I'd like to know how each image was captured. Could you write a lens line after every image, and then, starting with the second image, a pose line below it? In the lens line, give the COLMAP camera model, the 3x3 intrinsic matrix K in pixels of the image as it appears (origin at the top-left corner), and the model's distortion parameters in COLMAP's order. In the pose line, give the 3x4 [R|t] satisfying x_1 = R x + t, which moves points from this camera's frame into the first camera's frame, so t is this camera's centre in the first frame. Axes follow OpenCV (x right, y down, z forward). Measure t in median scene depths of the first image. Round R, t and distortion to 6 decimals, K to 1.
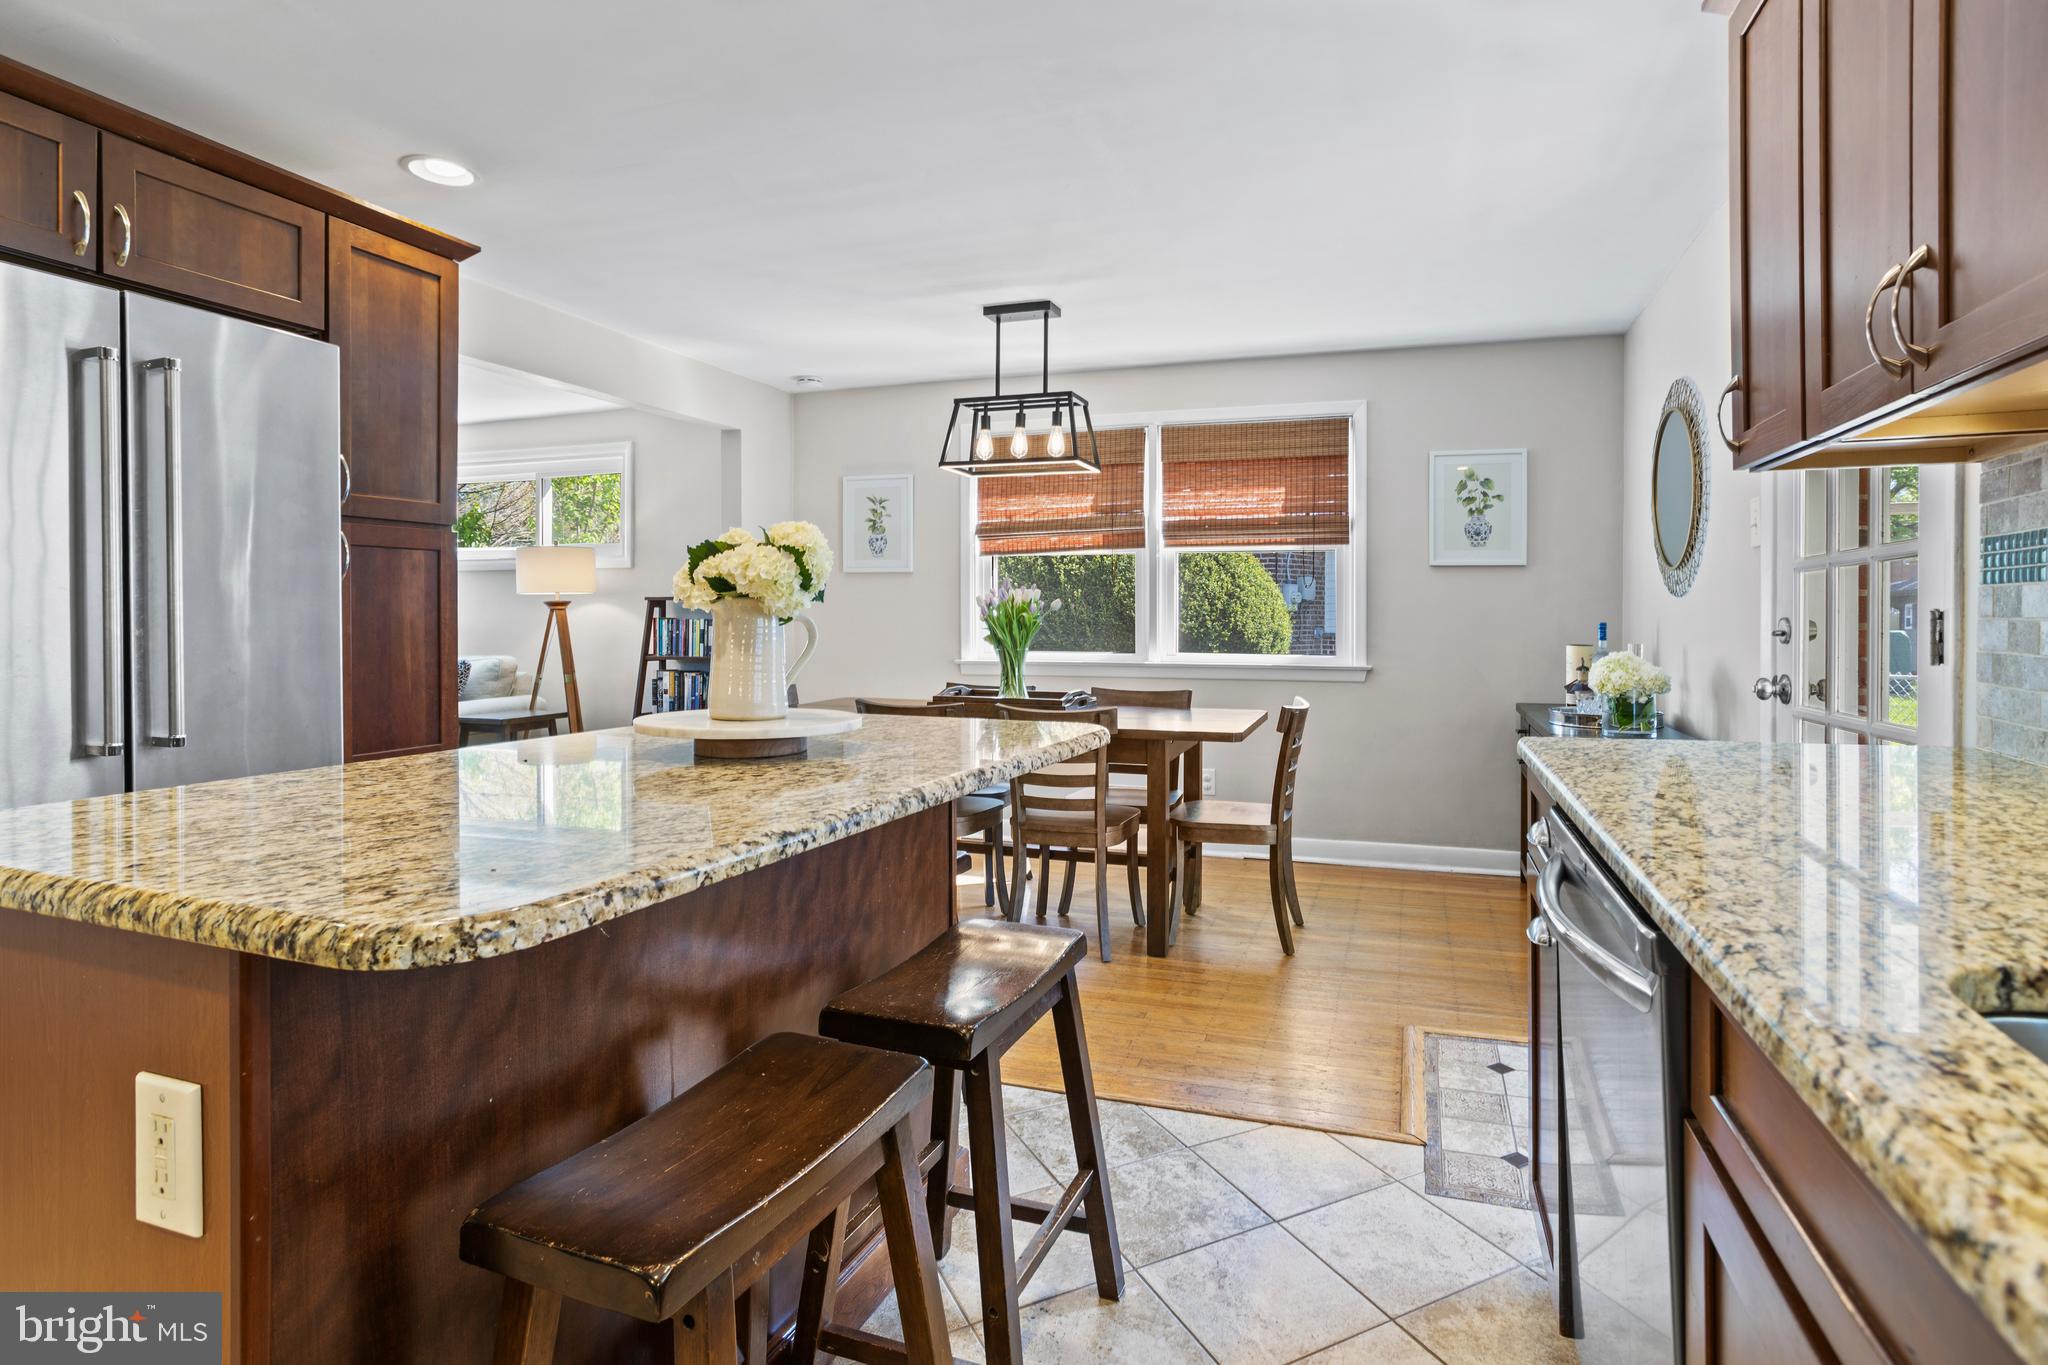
lens RADIAL K [[1021.6, 0, 1076.9], [0, 1021.6, 626.3], [0, 0, 1]] dist [-0.048220, 0.000733]
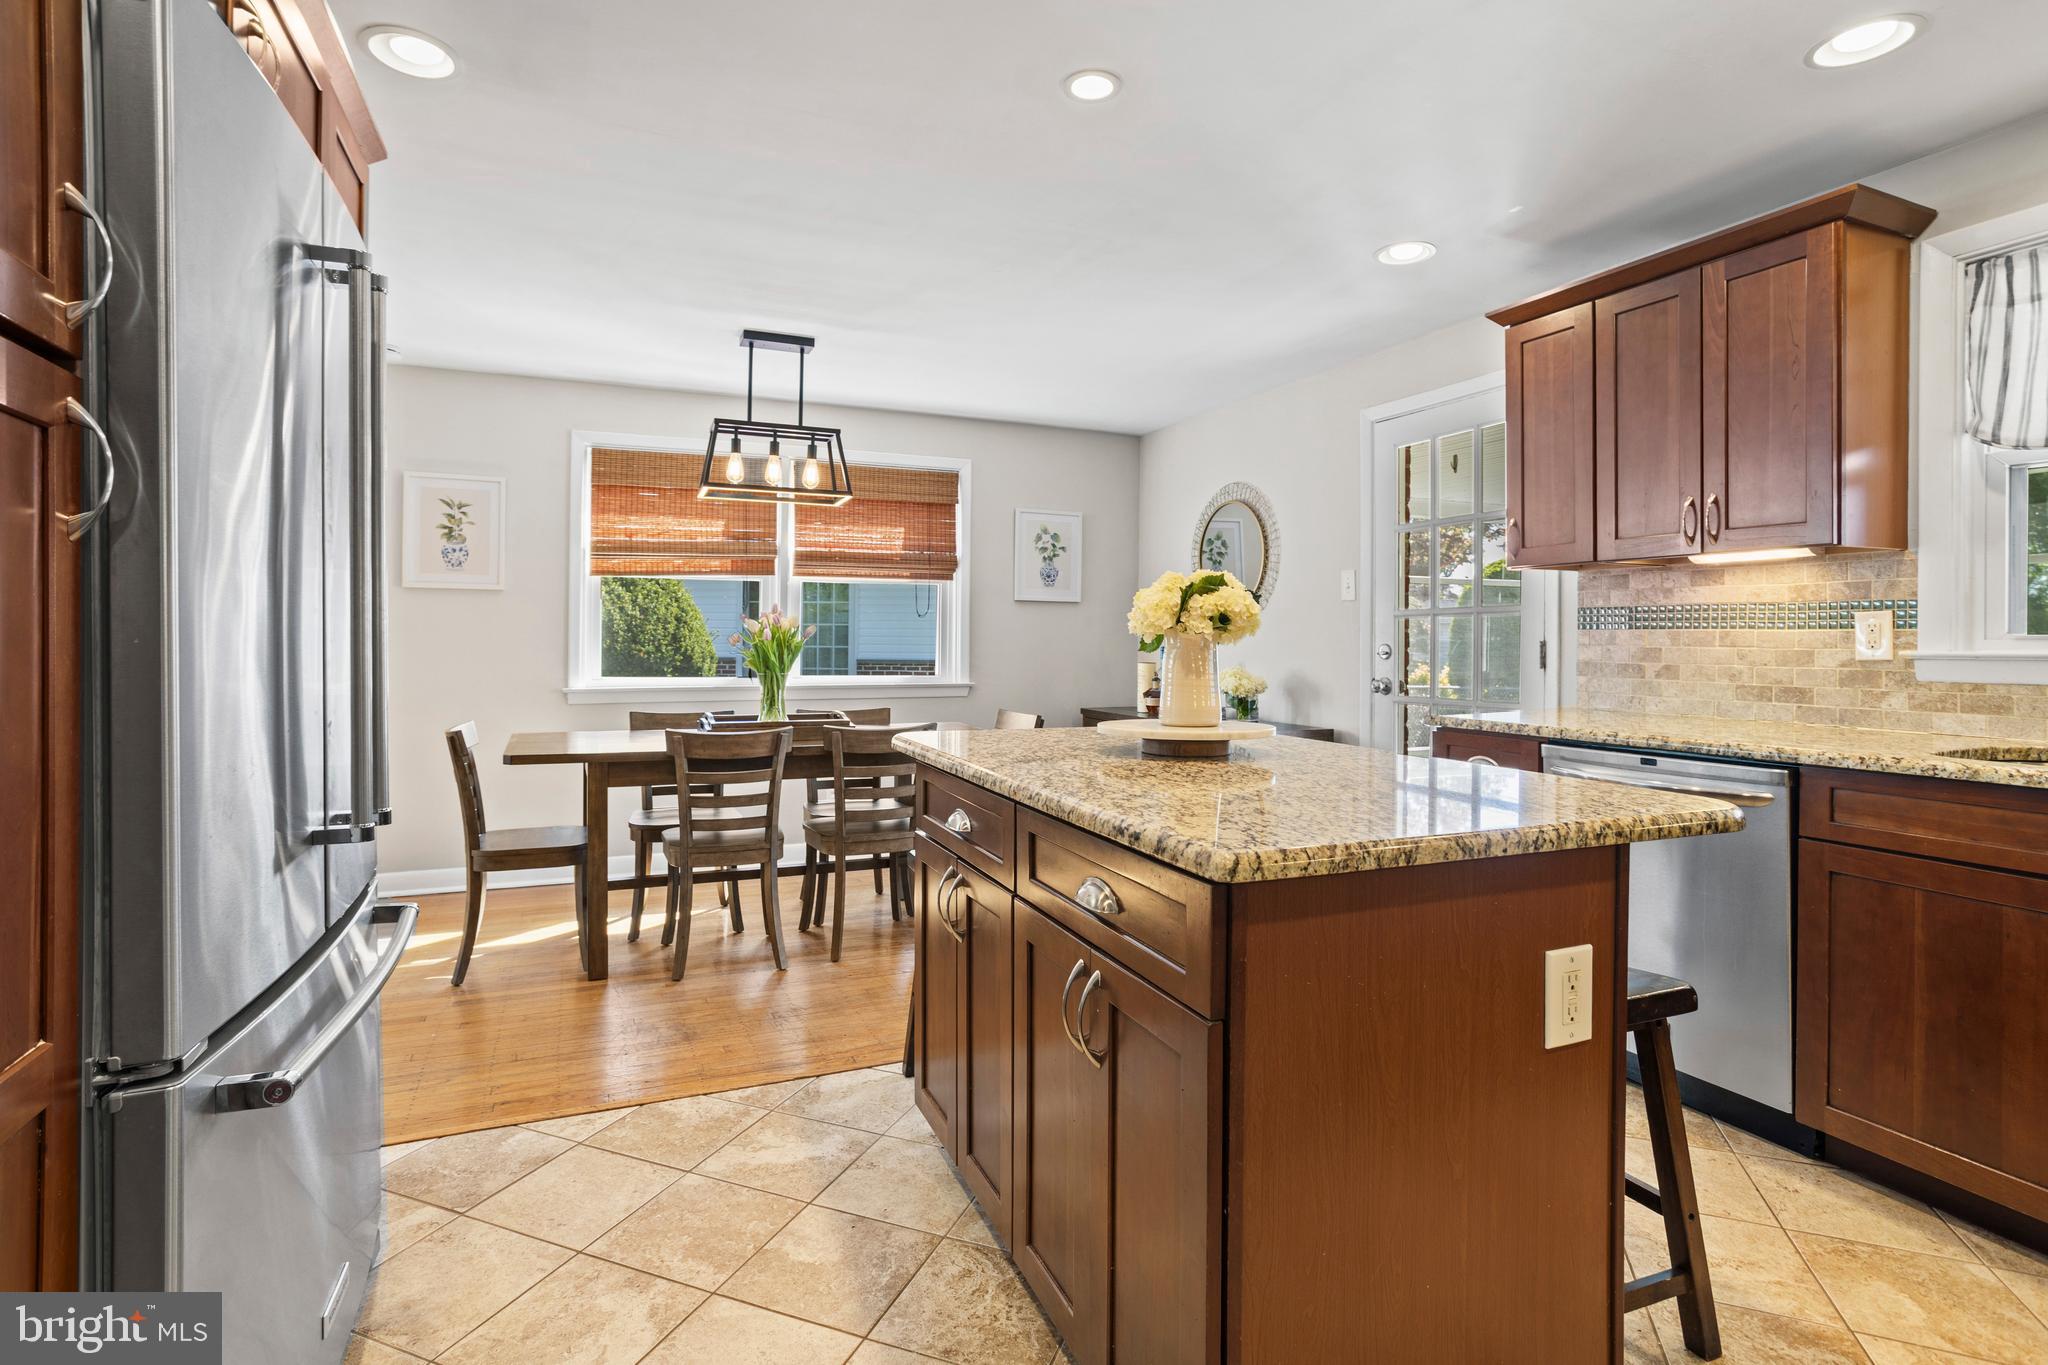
lens RADIAL K [[1018.8, 0, 1019.8], [0, 1018.8, 645.8], [0, 0, 1]] dist [-0.055730, 0.036148]
pose [[0.744838, -0.001291, 0.667244, -0.465225], [0.004613, 0.999984, -0.003215, -0.000601], [-0.667229, 0.005473, 0.744832, 0.071494]]
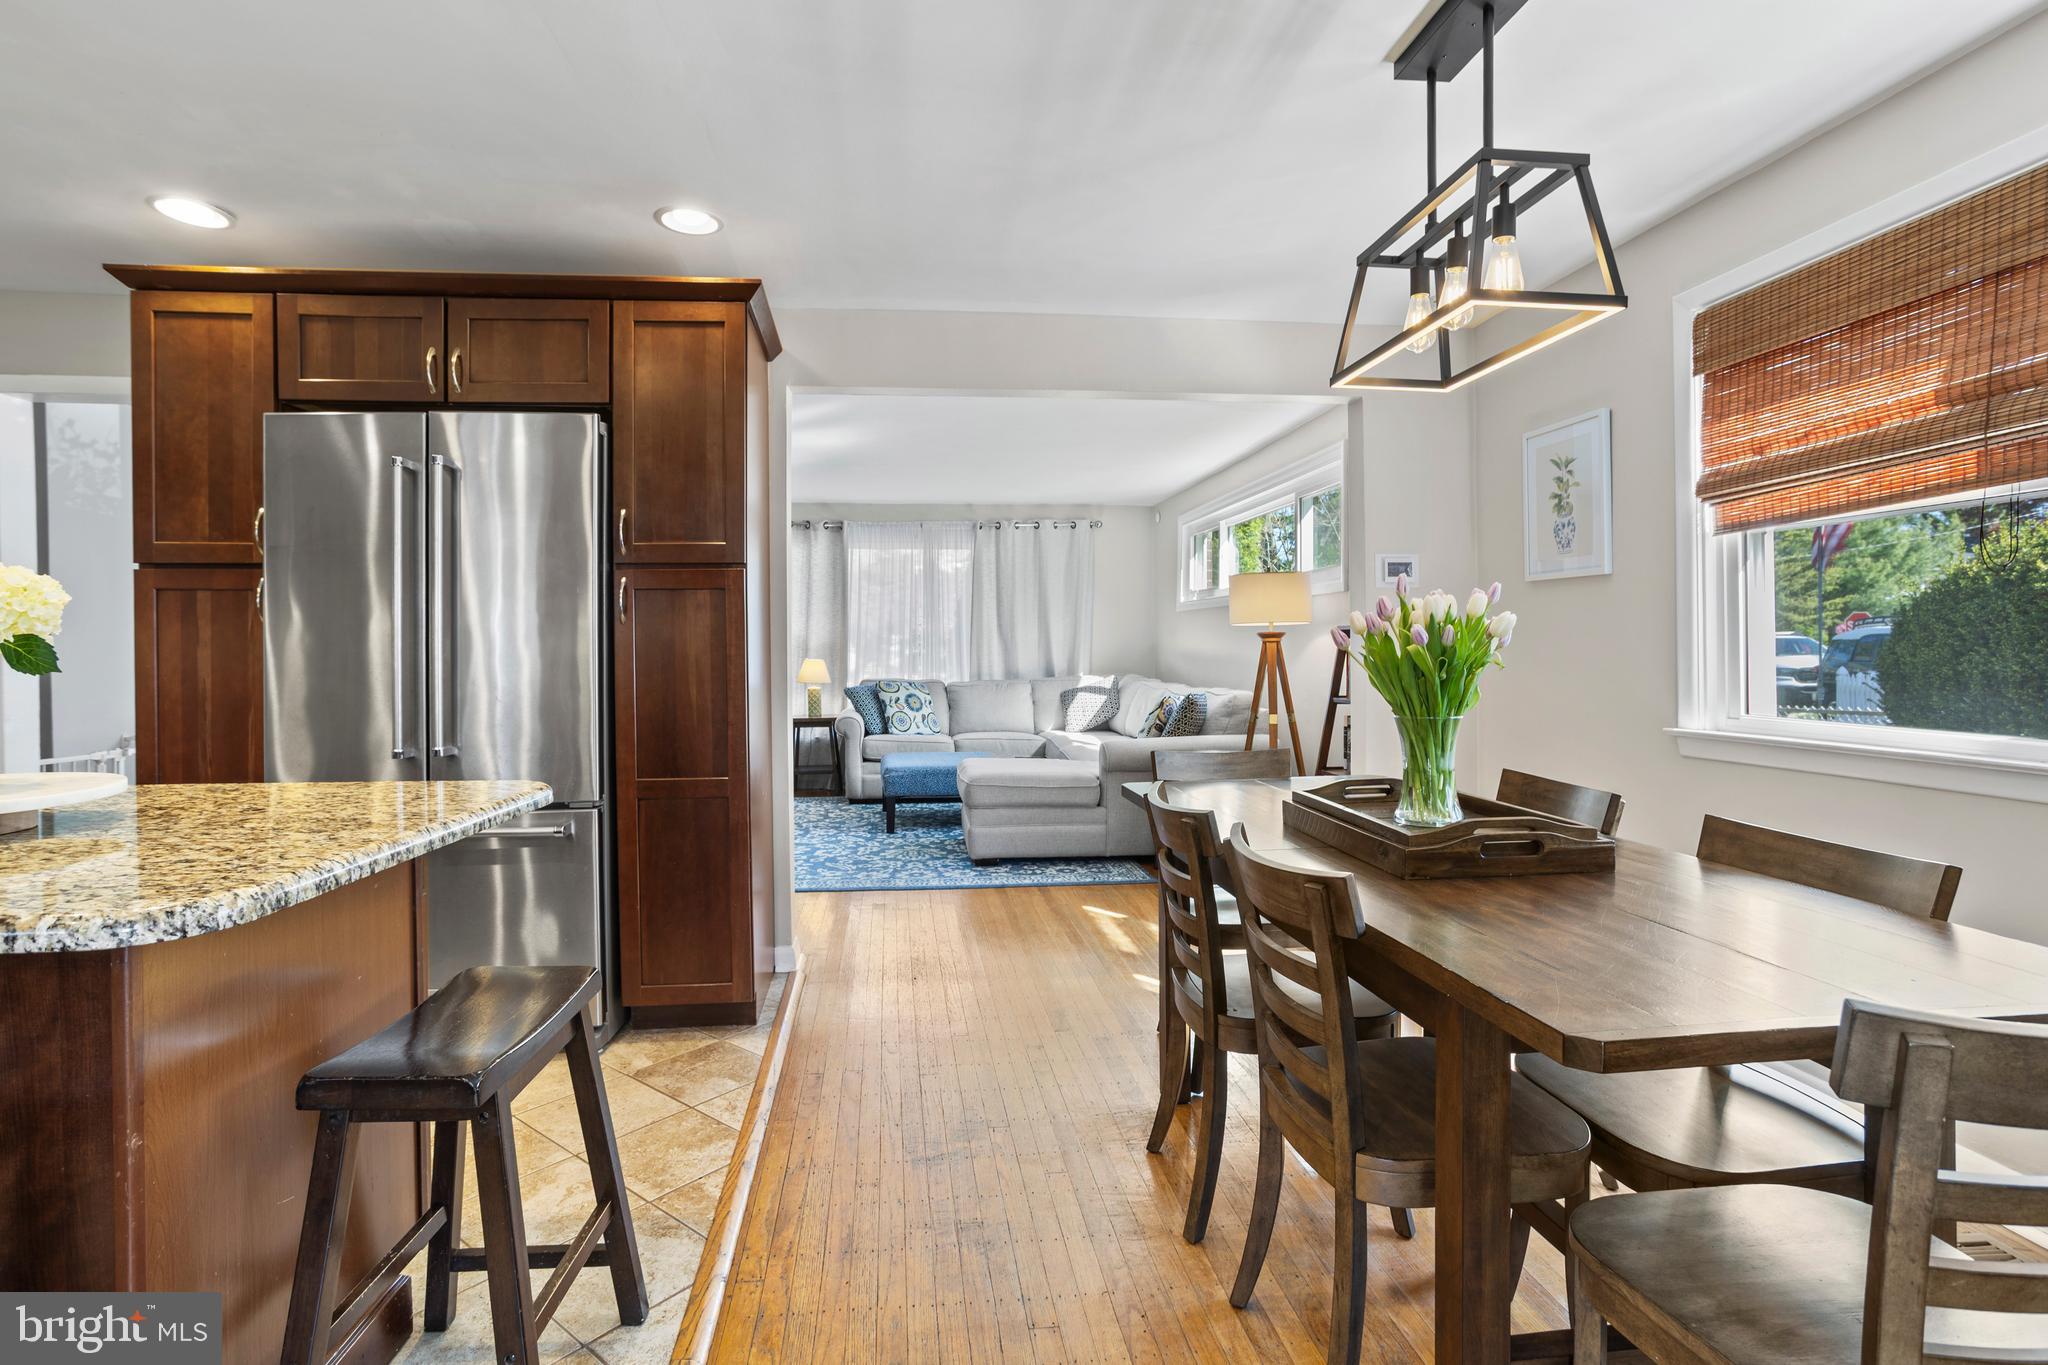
lens RADIAL K [[986.4, 0, 992.7], [0, 986.4, 658.4], [0, 0, 1]] dist [-0.066569, 0.024026]
pose [[0.392287, 0.005684, -0.919825, 0.239276], [-0.004794, 0.999980, 0.004134, -0.005989], [0.919830, 0.002788, 0.392306, 0.521087]]
